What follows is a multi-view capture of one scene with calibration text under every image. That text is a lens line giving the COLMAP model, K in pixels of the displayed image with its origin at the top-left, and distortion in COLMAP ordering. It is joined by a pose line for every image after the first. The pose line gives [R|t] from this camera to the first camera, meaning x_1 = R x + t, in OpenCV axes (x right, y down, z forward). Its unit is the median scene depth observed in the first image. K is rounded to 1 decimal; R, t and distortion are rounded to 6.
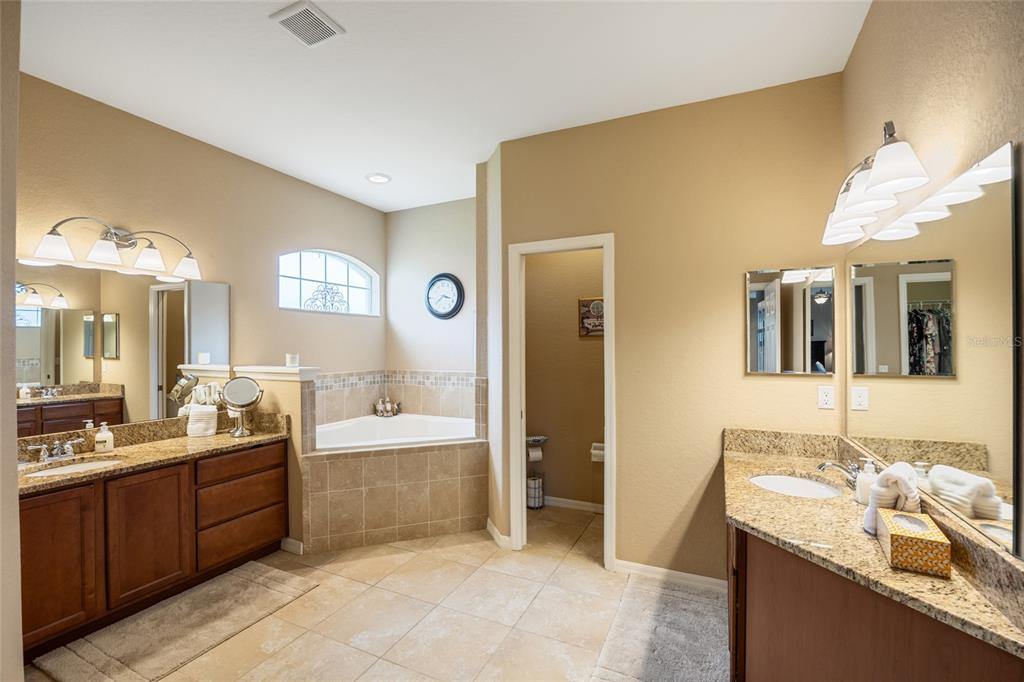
lens RADIAL K [[447.3, 0, 511.8], [0, 447.3, 341.8], [0, 0, 1]] dist [-0.019554, 0.001239]
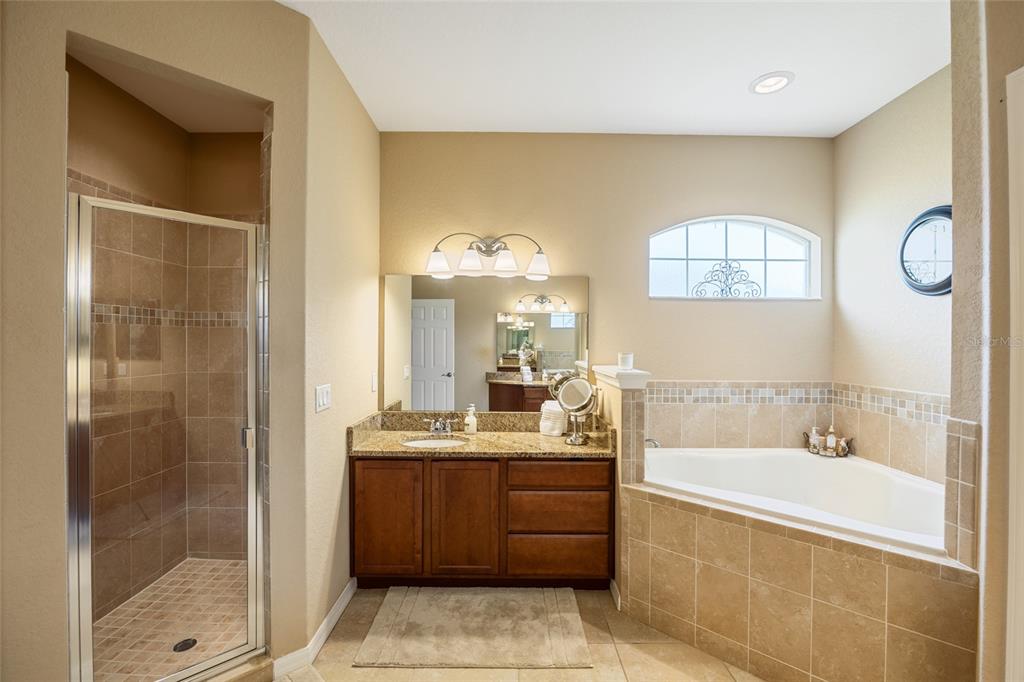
lens RADIAL K [[447.3, 0, 510.7], [0, 447.3, 342.9], [0, 0, 1]] dist [-0.019554, 0.001239]
pose [[0.428039, 0.005660, -0.903742, 0.132873], [-0.001222, 0.999983, 0.005684, 0.004421], [0.903759, -0.001329, 0.428039, 0.446336]]
